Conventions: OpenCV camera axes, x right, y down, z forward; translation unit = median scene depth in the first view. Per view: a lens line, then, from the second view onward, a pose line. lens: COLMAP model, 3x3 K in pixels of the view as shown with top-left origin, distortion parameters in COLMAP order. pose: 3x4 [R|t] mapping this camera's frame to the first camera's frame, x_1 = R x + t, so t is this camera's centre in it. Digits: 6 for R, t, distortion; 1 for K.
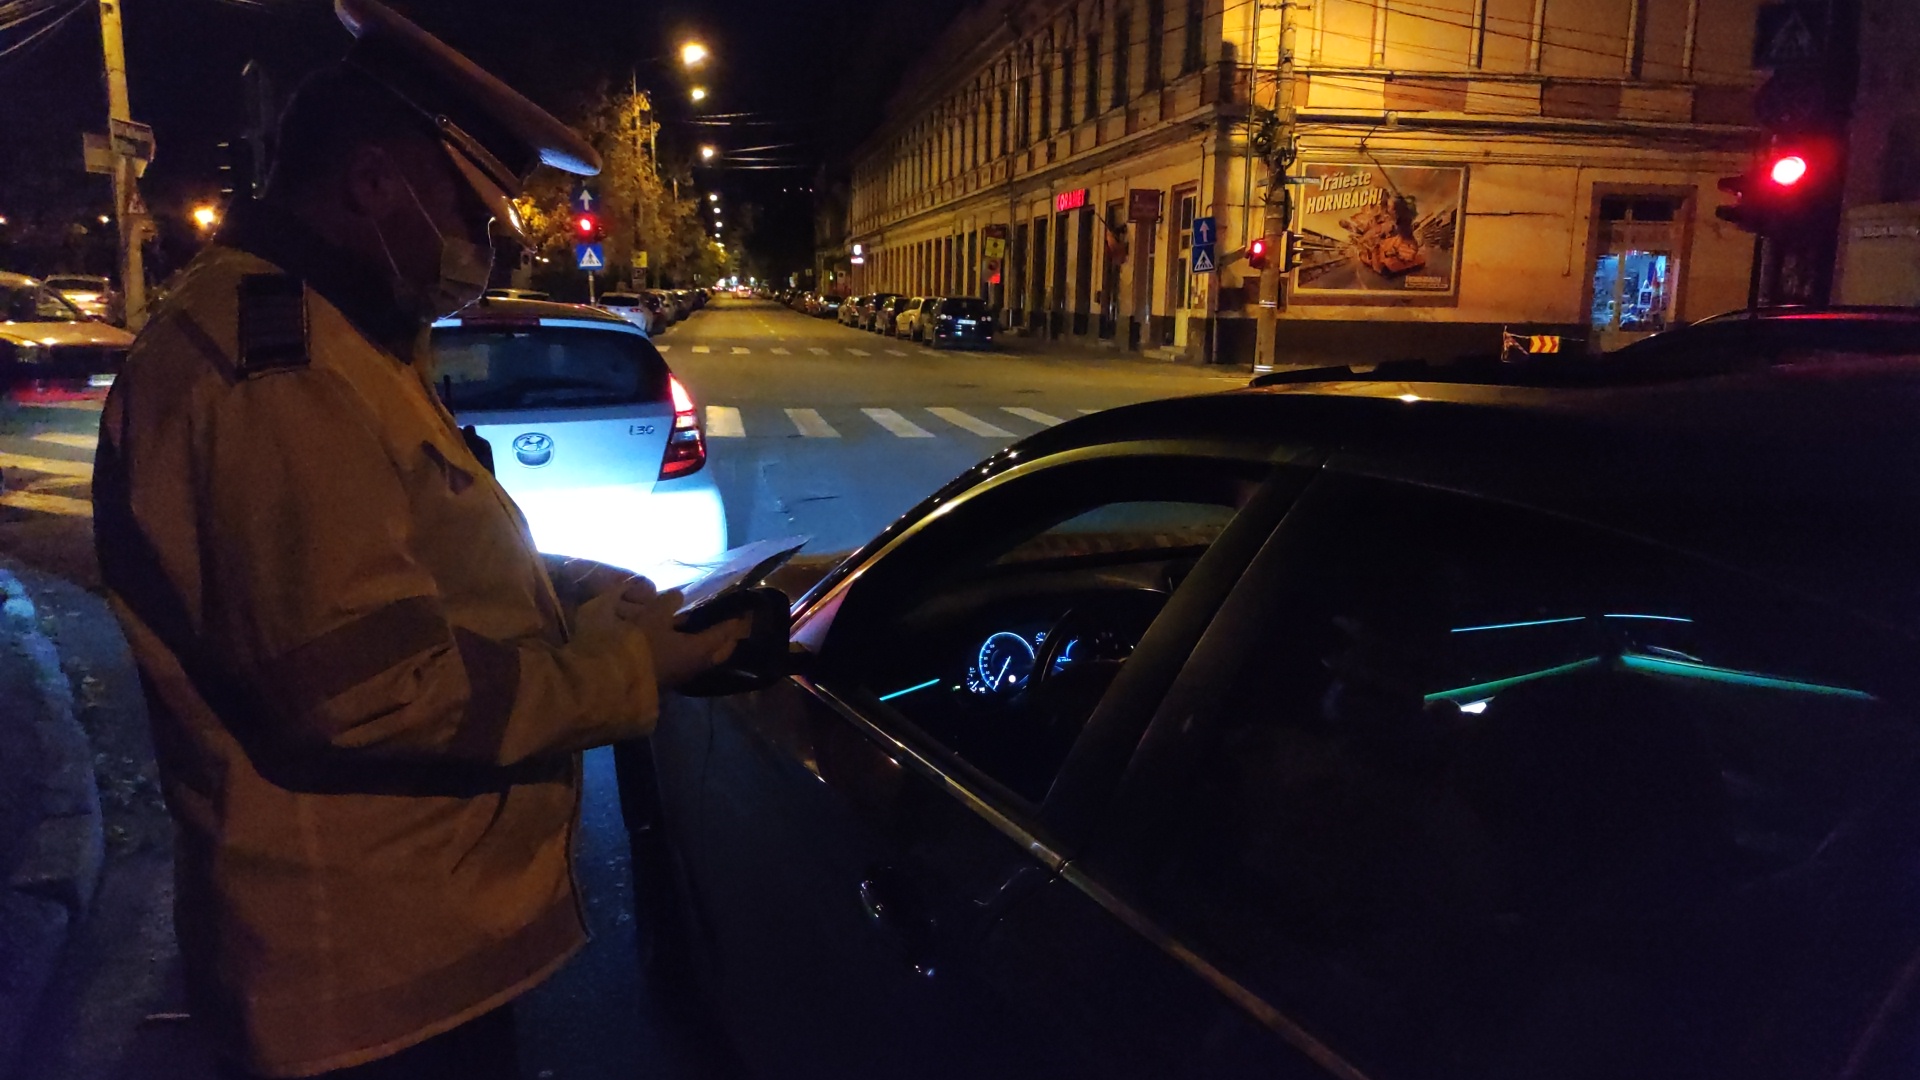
lens RADIAL K [[1402.2, 0, 964.1], [0, 1402.2, 544.6], [0, 0, 1]] dist [0.064340, -0.067668]
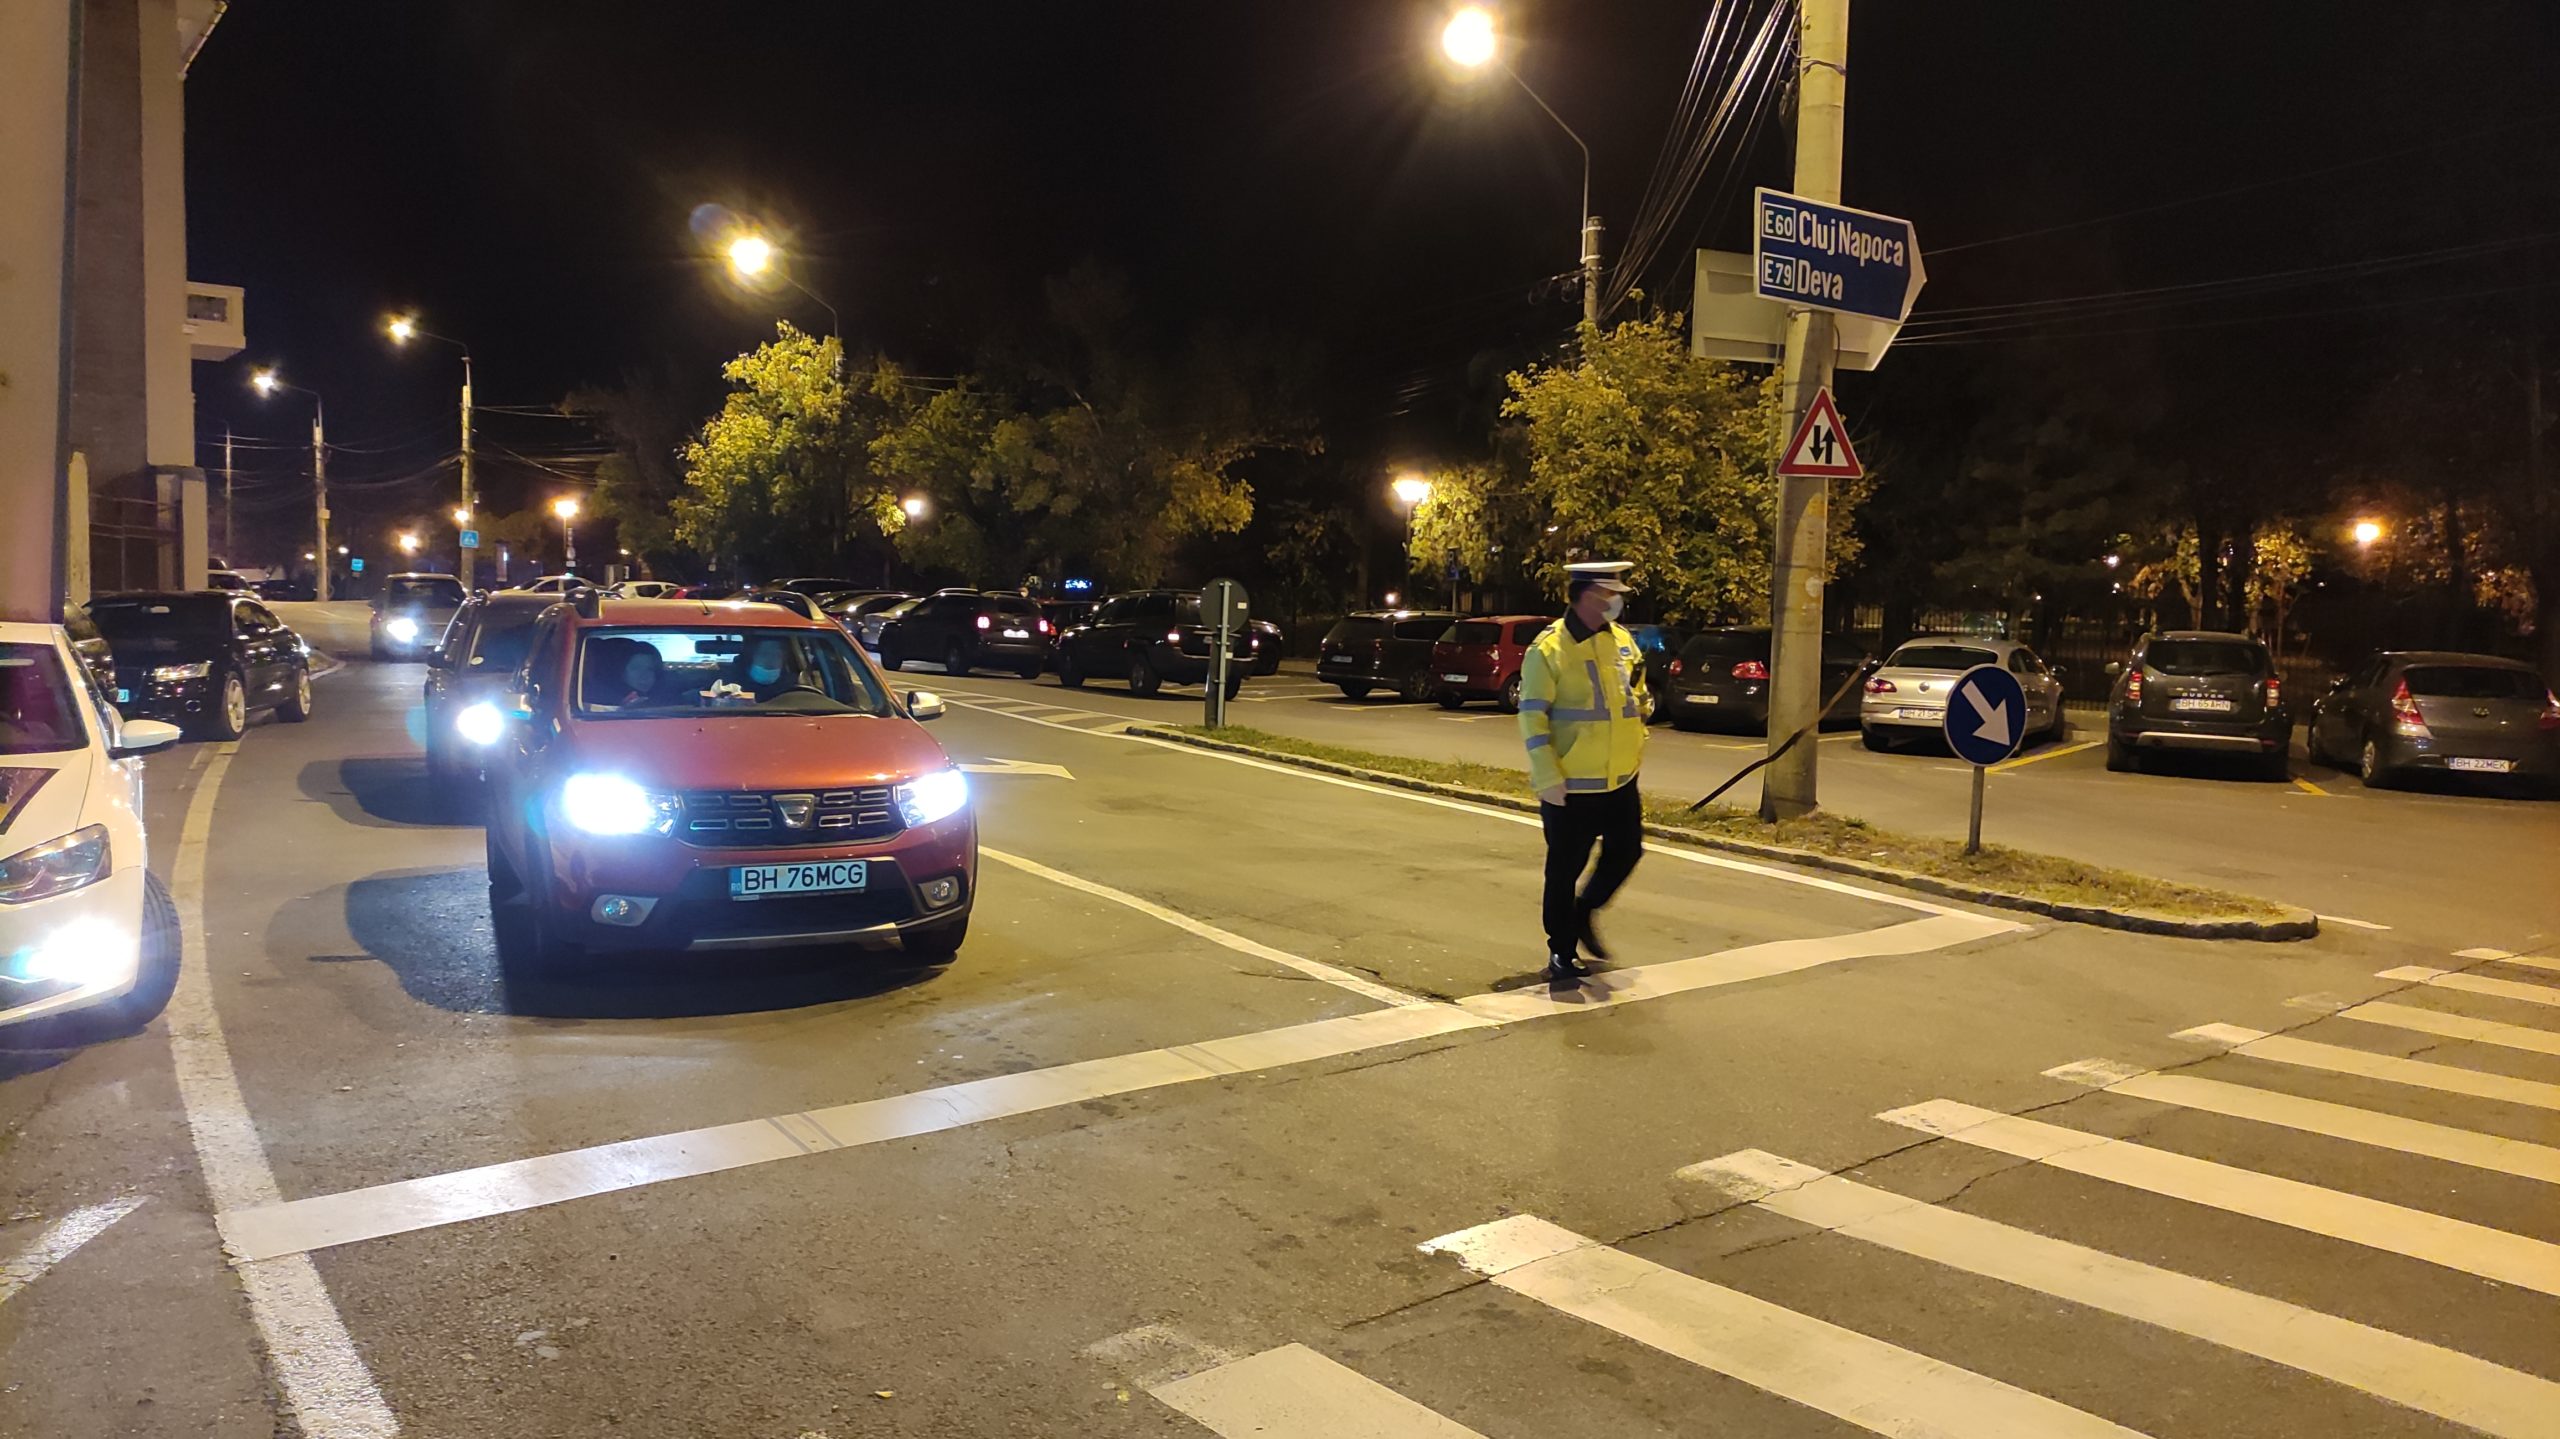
lens RADIAL K [[1869.6, 0, 1285.4], [0, 1869.6, 725.6], [0, 0, 1]] dist [0.064340, -0.067668]
pose [[0.505674, 0.040877, -0.861756, -0.199405], [-0.159366, 0.986112, -0.046739, -0.102284], [0.847878, 0.160970, 0.505166, 0.531090]]
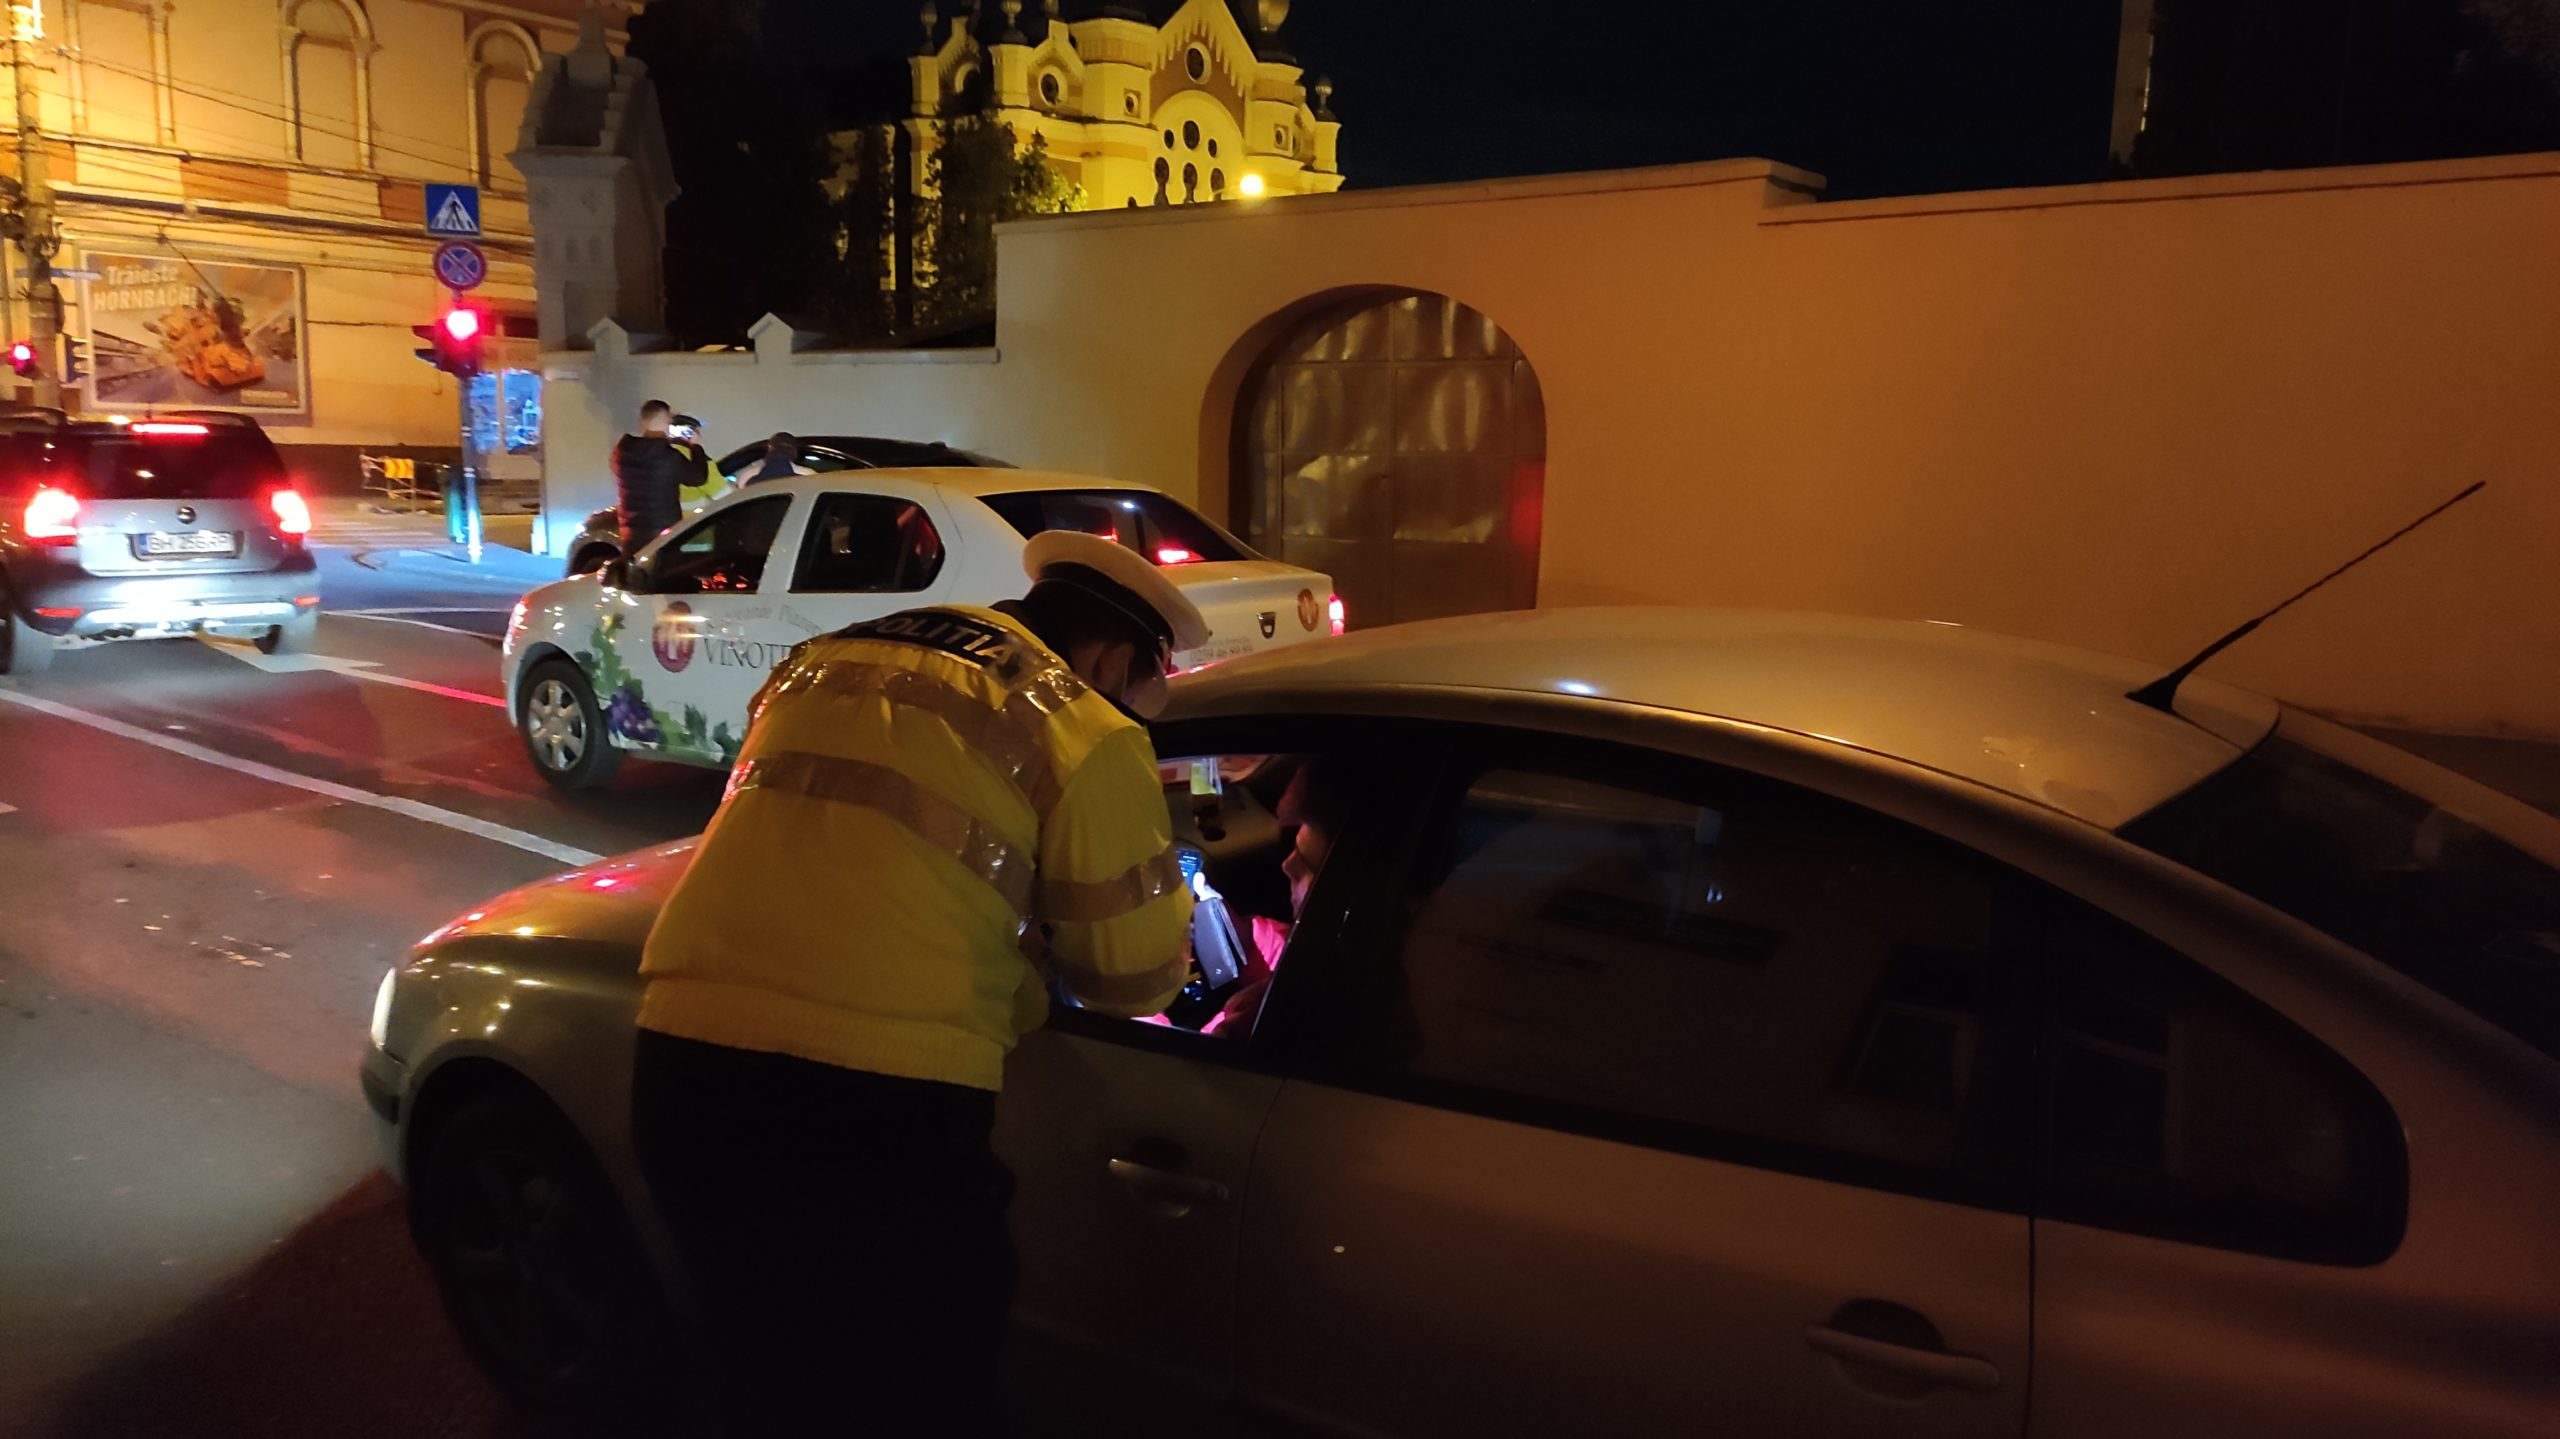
lens RADIAL K [[1873.6, 0, 1272.4], [0, 1873.6, 726.9], [0, 0, 1]] dist [0.020101, 0.002960]
pose [[0.742832, -0.101361, 0.661760, -0.002616], [0.104944, 0.993882, 0.034432, 0.040333], [-0.661201, 0.043871, 0.748925, -0.268236]]
